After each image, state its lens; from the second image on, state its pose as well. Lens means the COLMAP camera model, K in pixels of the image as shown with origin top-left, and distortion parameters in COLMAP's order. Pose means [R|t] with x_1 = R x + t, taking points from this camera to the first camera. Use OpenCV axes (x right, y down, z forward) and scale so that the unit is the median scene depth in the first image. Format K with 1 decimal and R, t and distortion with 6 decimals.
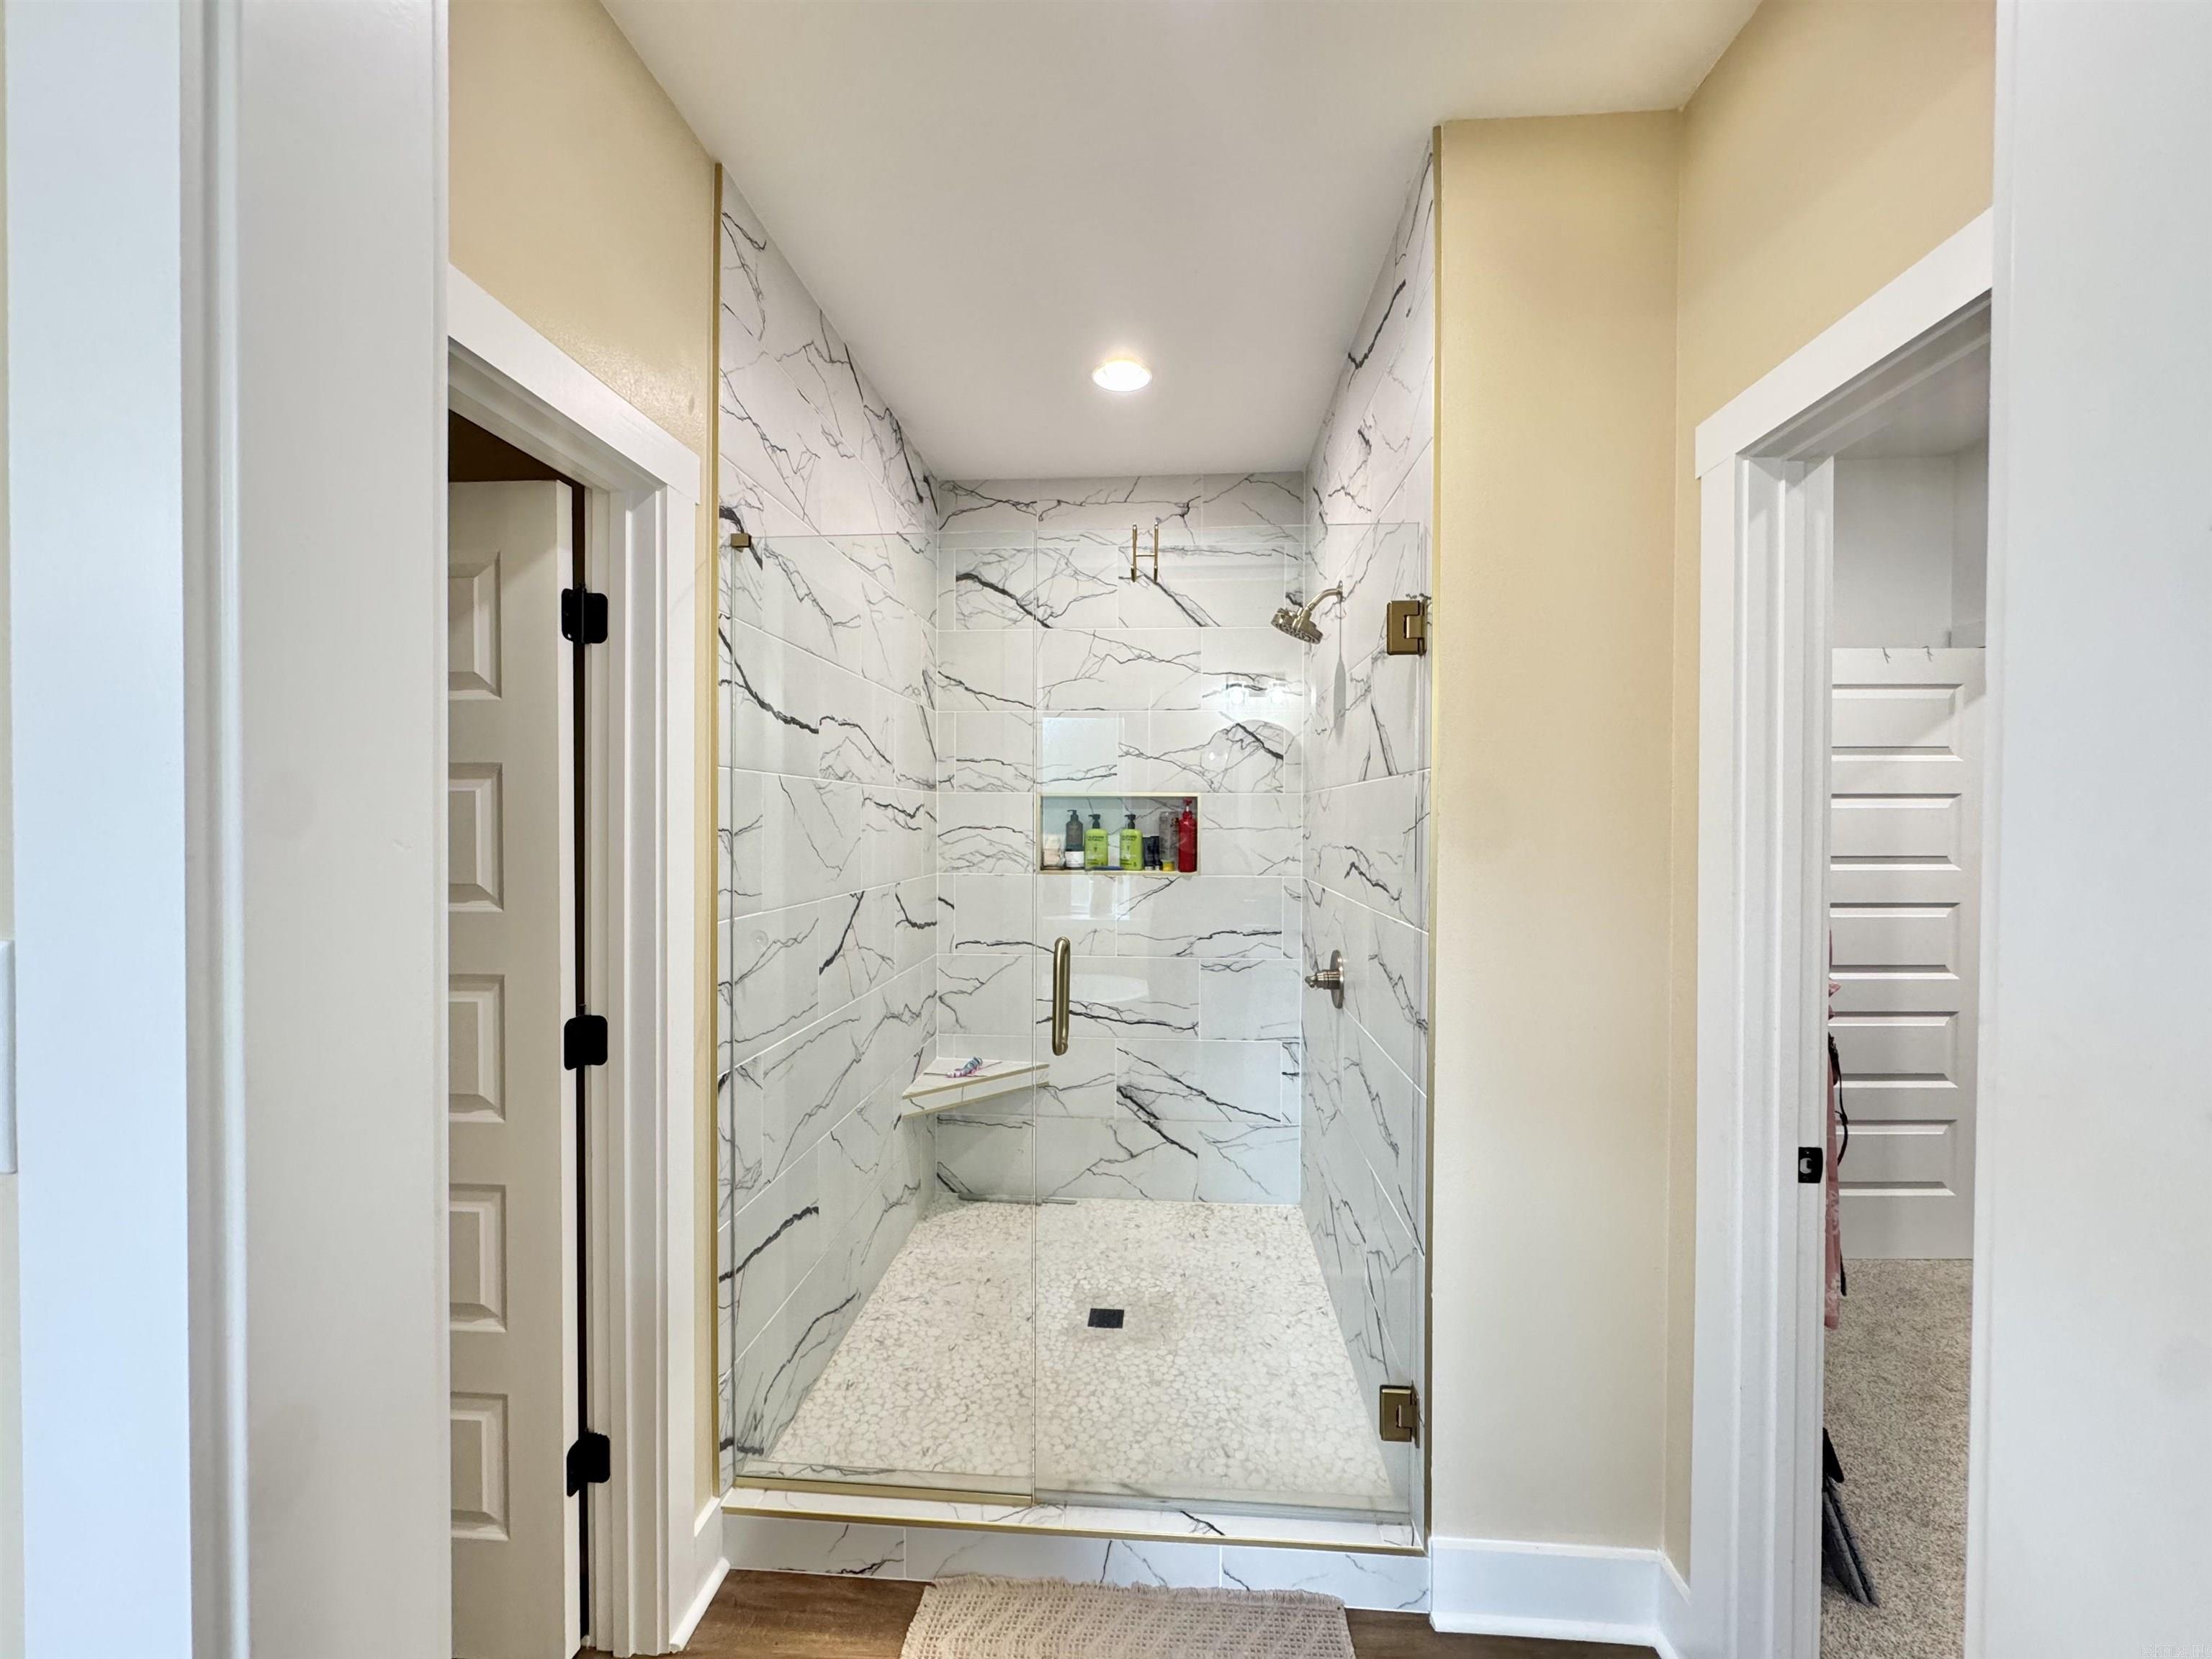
lens RADIAL K [[883.7, 0, 1100.6], [0, 883.7, 830.7], [0, 0, 1]] dist [-0.004354, 0.000564]
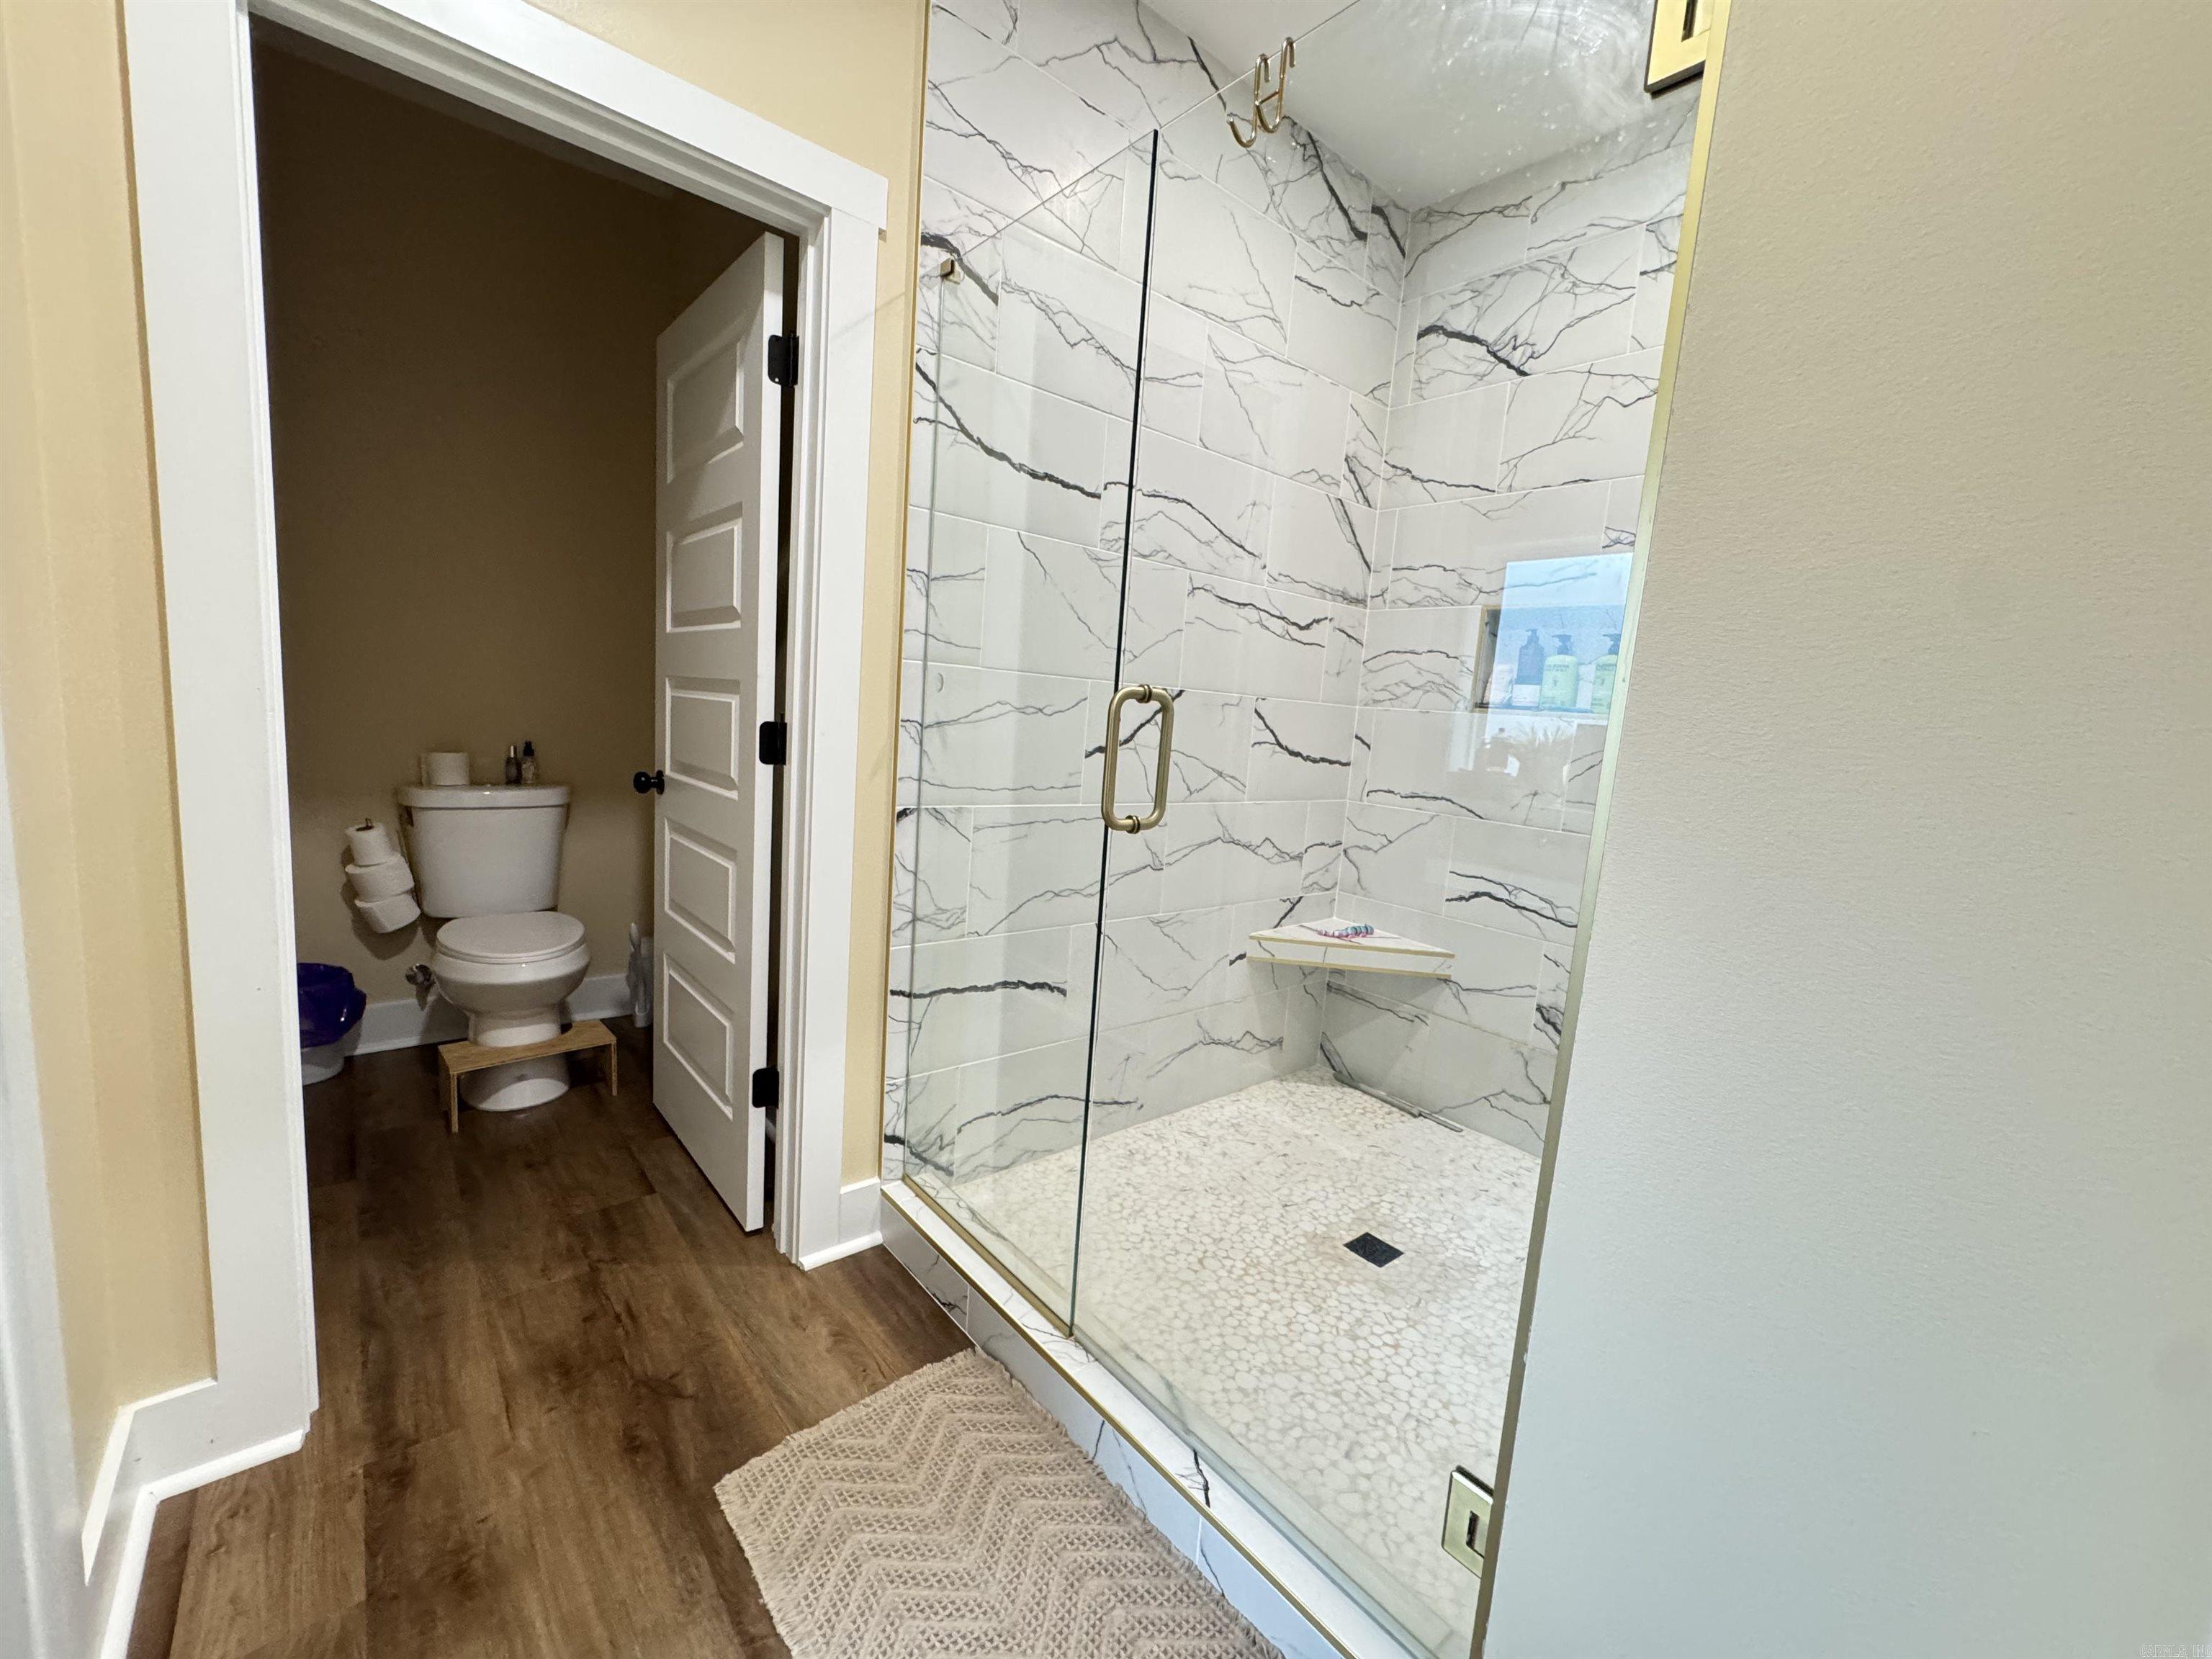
lens RADIAL K [[883.7, 0, 1104.9], [0, 883.7, 827.4], [0, 0, 1]] dist [-0.004354, 0.000564]
pose [[0.703136, 0.143179, -0.696491, 0.295129], [-0.080476, 0.989248, 0.122119, 0.091566], [0.706487, -0.029815, 0.707098, 0.253571]]
